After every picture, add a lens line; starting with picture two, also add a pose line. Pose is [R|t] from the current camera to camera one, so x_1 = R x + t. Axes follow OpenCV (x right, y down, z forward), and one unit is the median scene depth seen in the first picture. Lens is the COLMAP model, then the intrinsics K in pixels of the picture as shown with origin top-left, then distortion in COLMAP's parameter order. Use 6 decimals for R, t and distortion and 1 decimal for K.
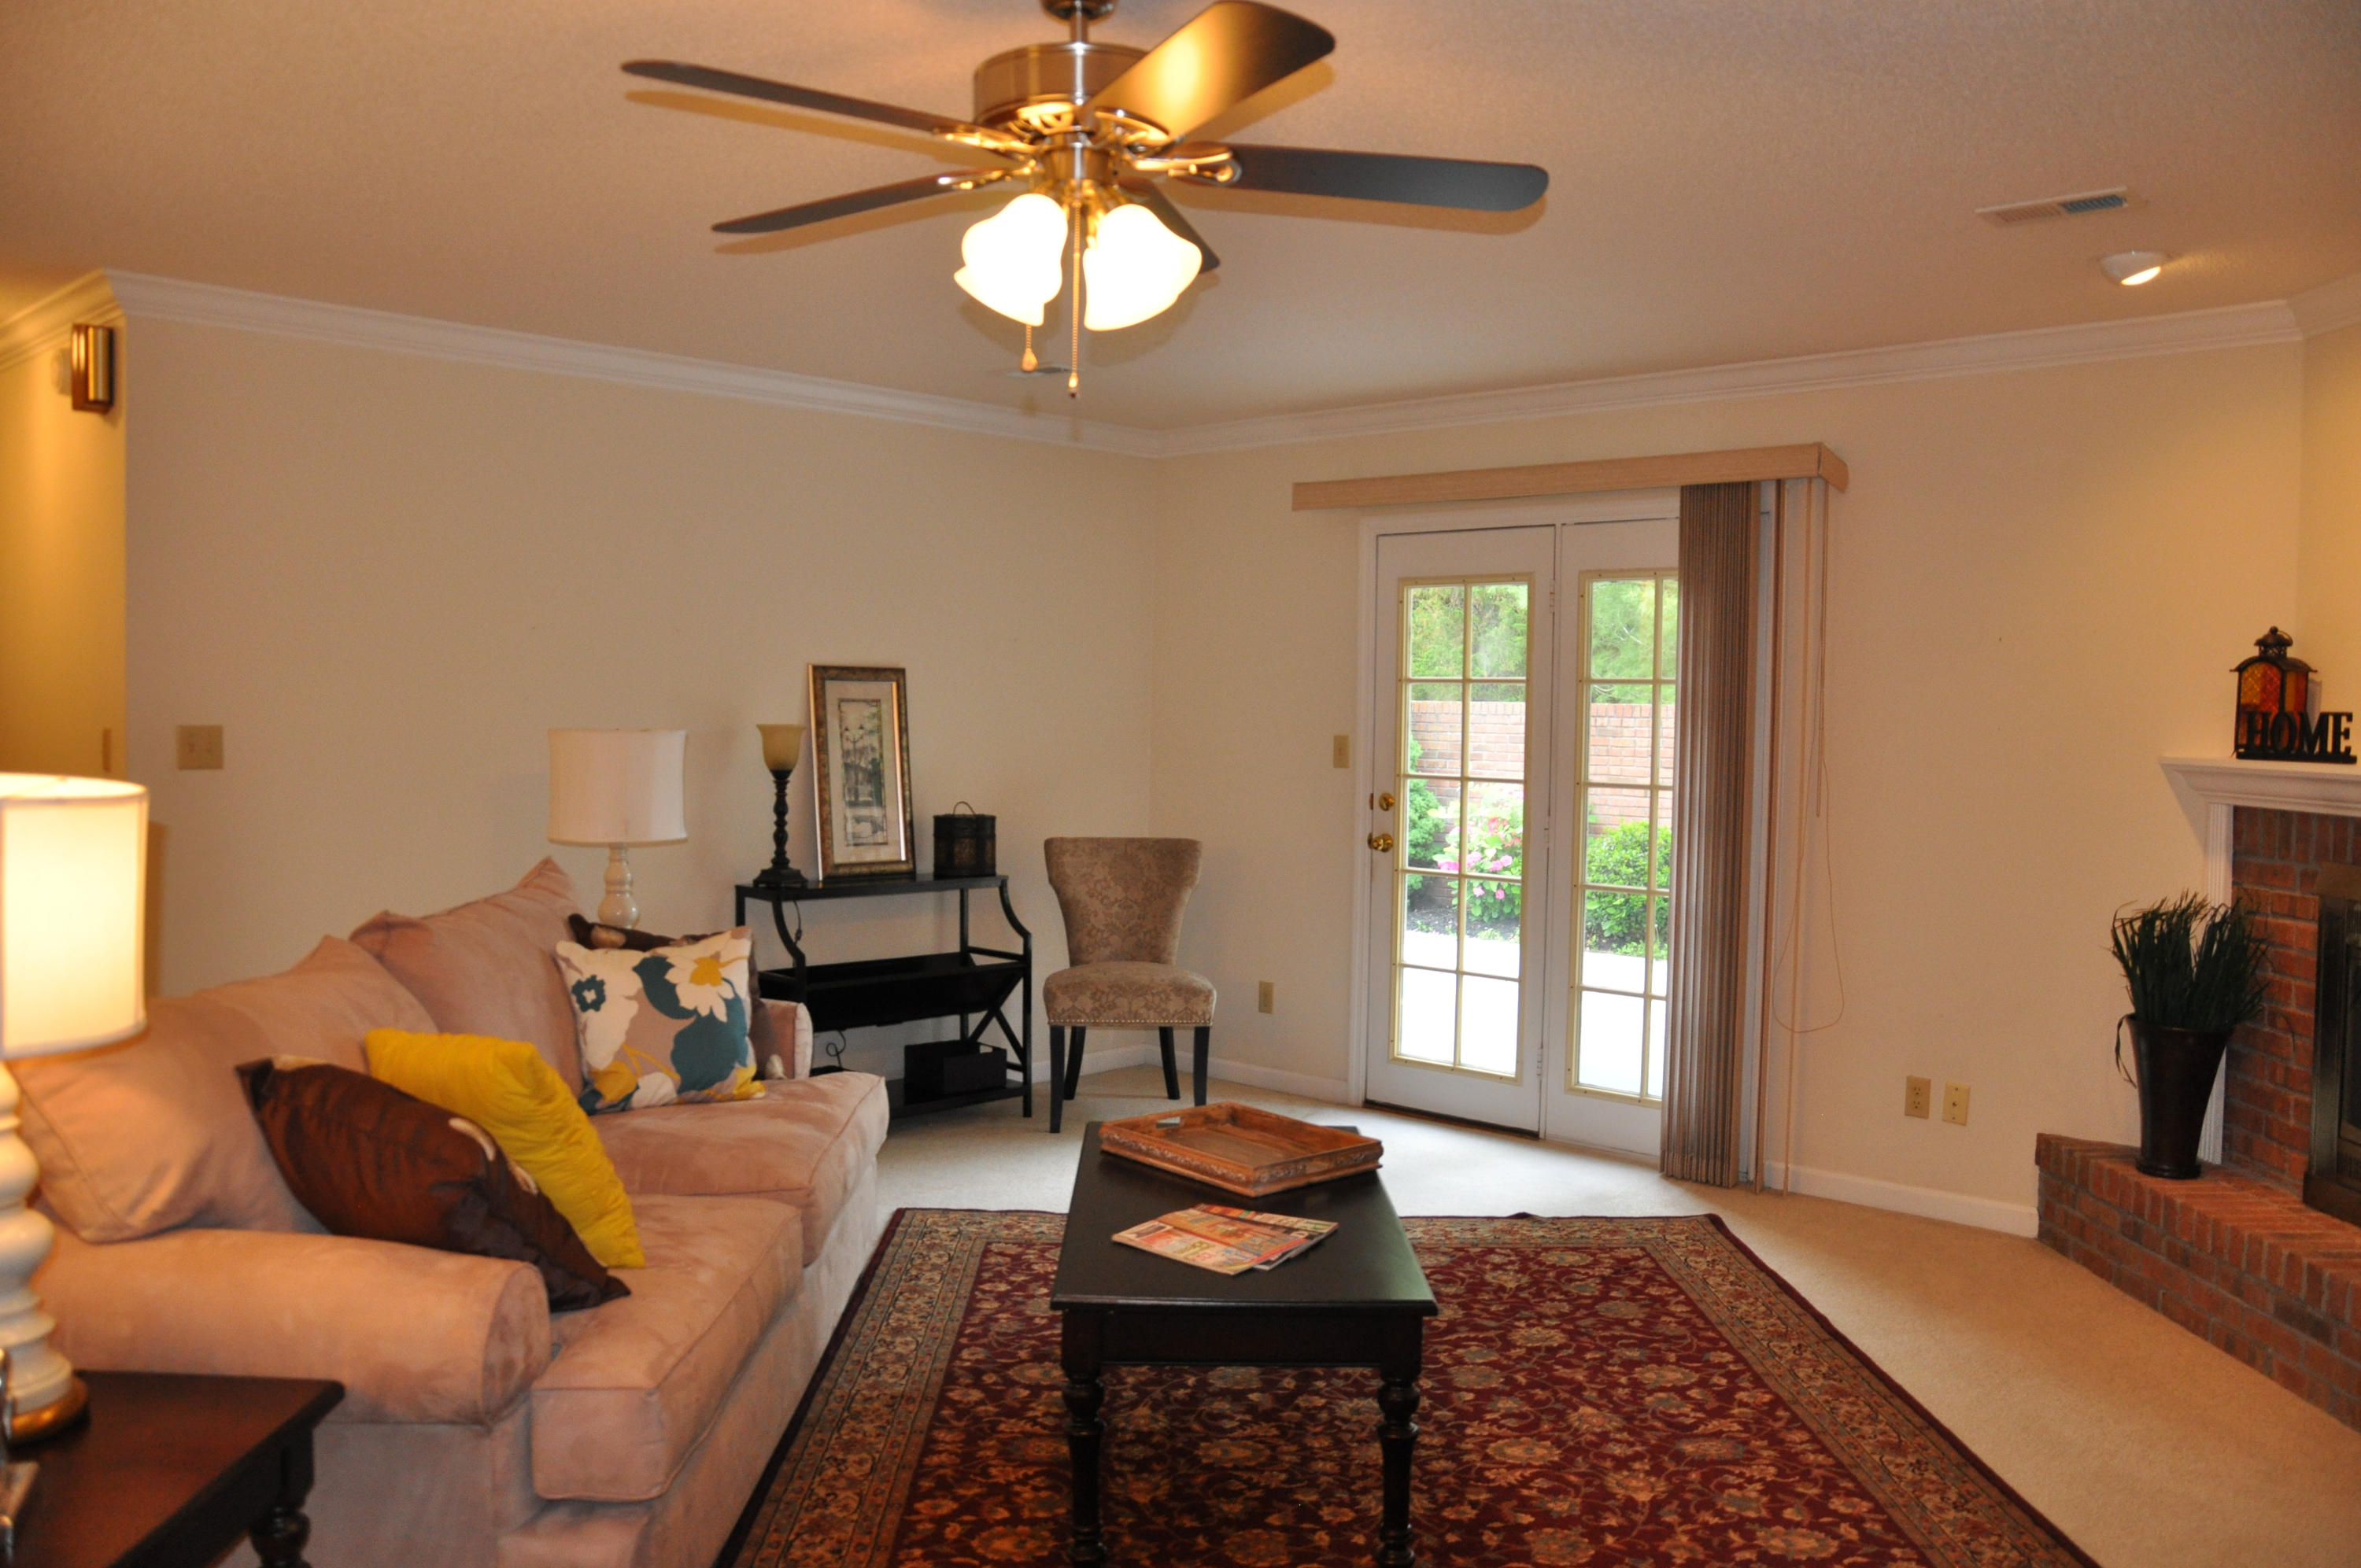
lens RADIAL K [[1853.5, 0, 1180.5], [0, 1853.5, 784.0], [0, 0, 1]] dist [-0.160133, 0.123707]
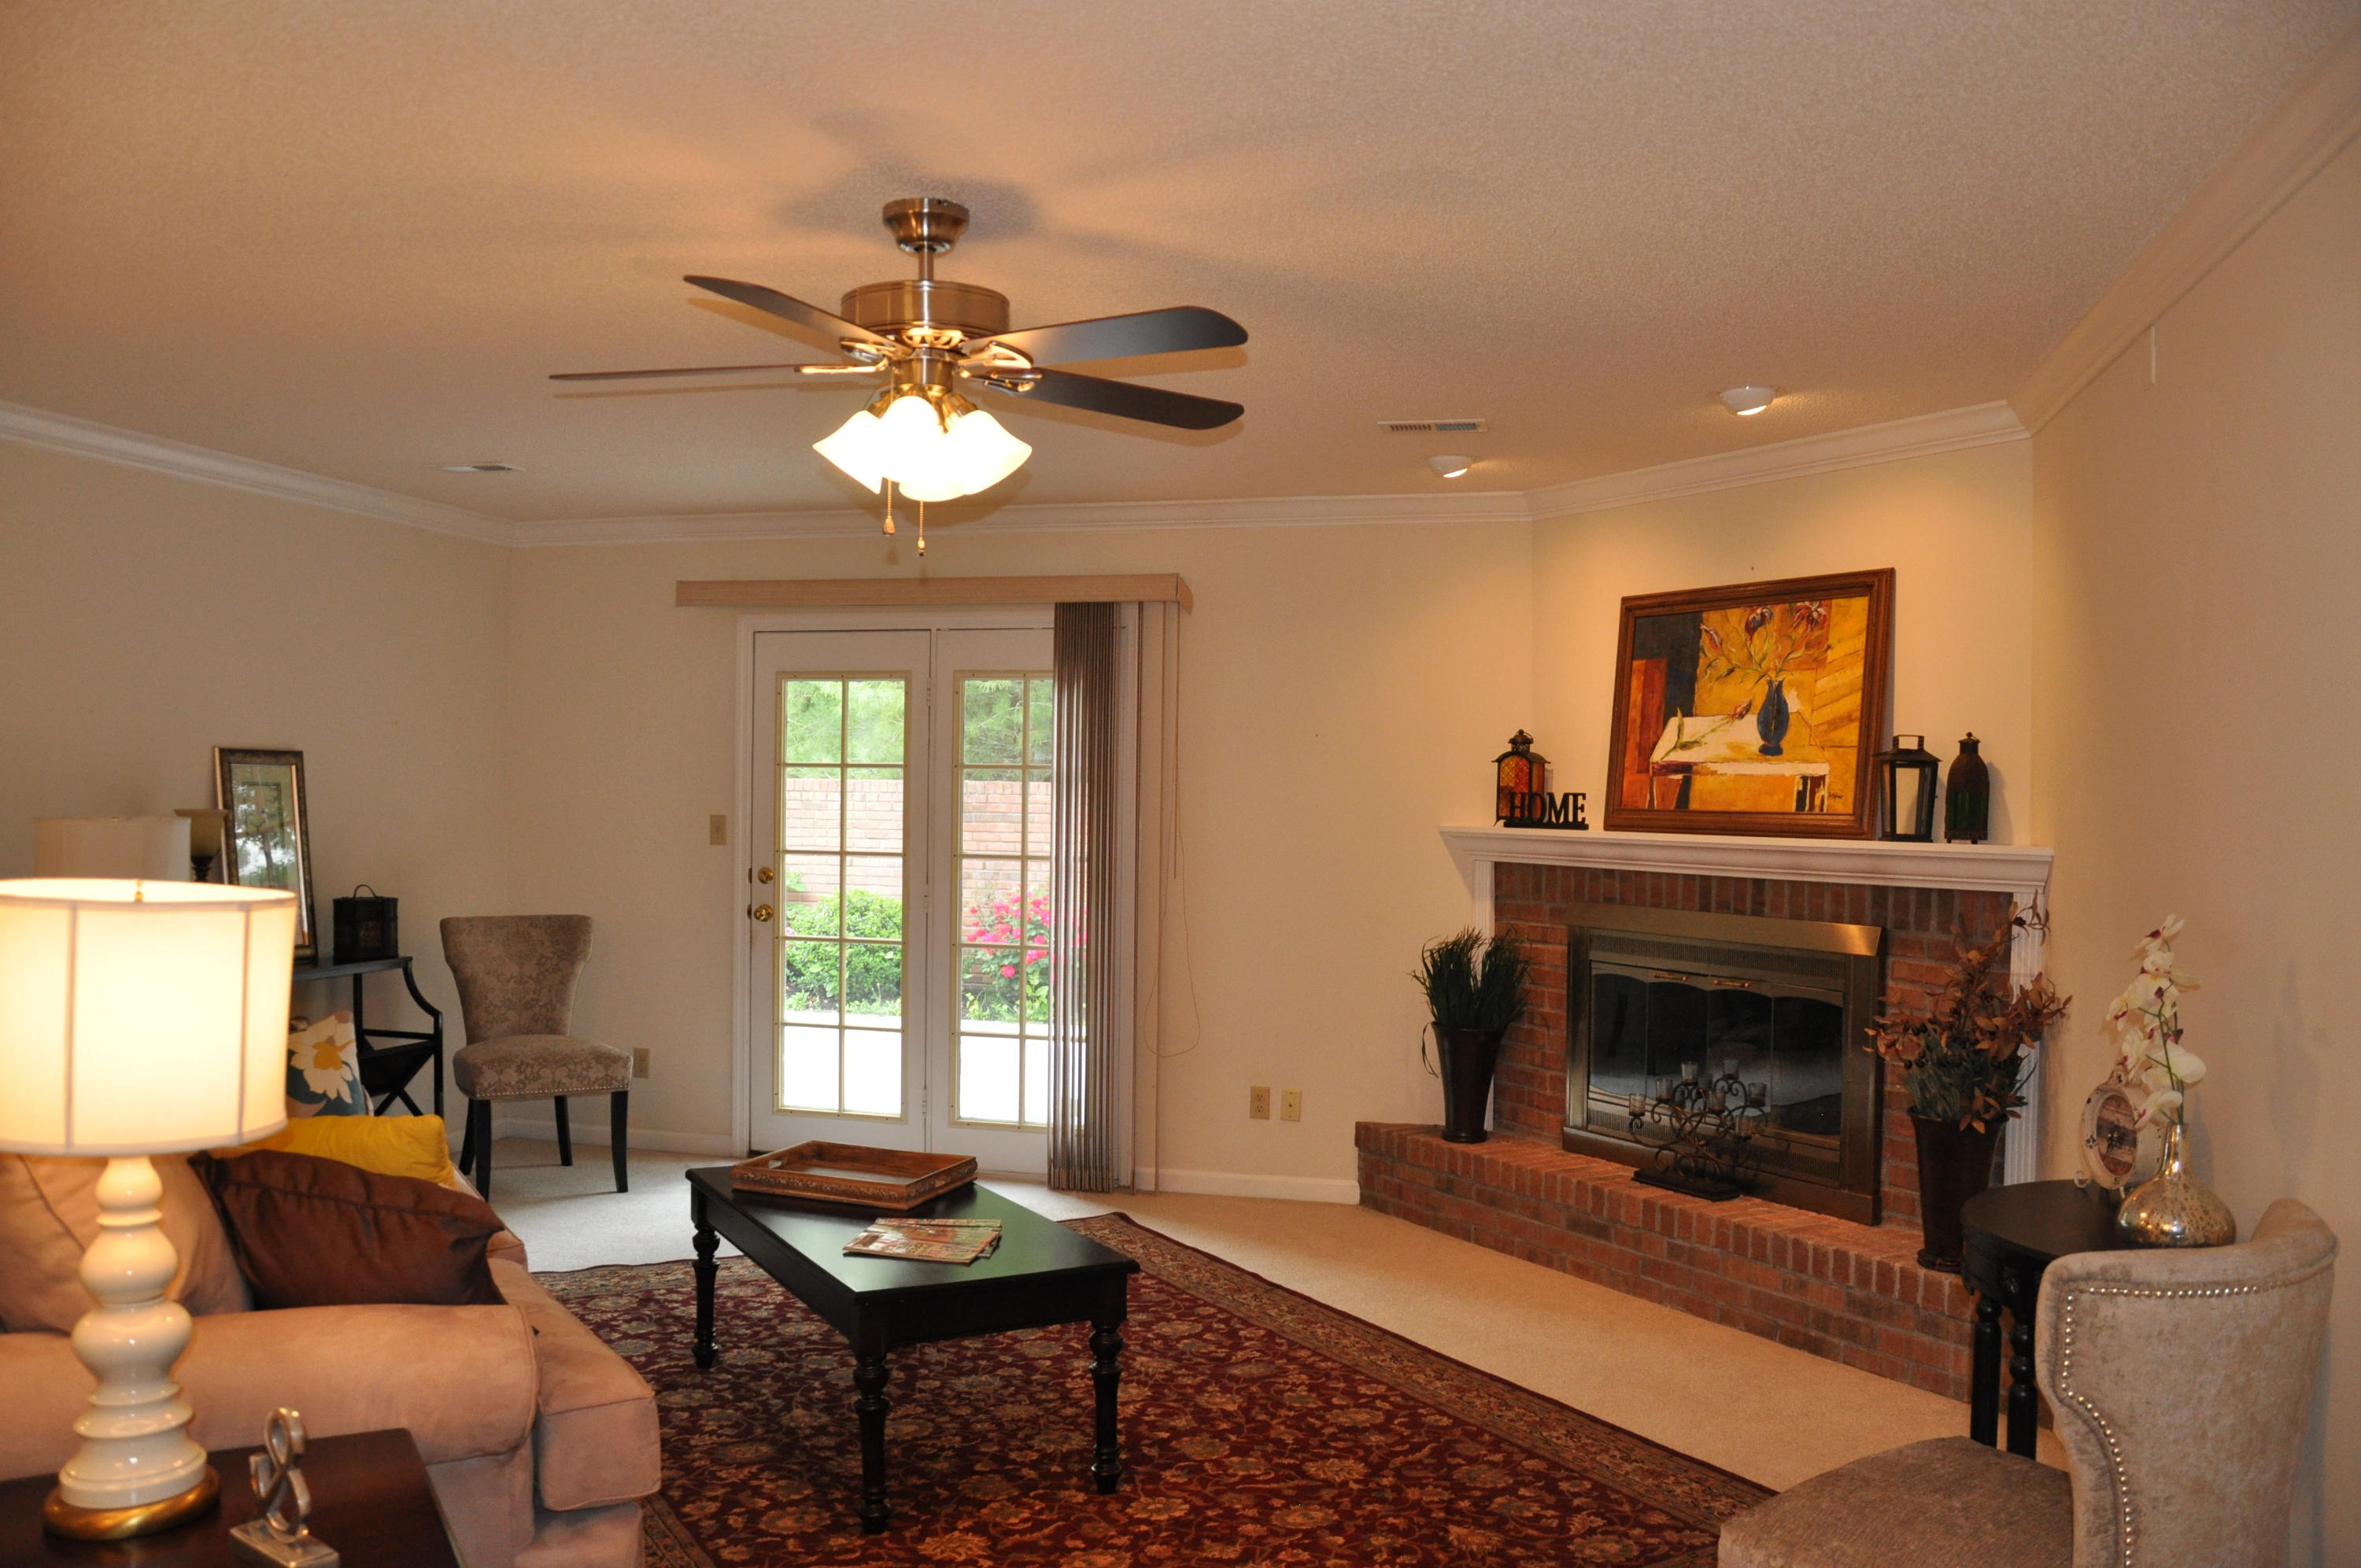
lens RADIAL K [[1853.5, 0, 1180.5], [0, 1853.5, 784.0], [0, 0, 1]] dist [-0.160133, 0.123707]
pose [[0.870776, -0.001462, 0.491679, -0.298533], [0.019702, 0.999296, -0.031920, -0.006860], [-0.491286, 0.037482, 0.870192, -0.097428]]
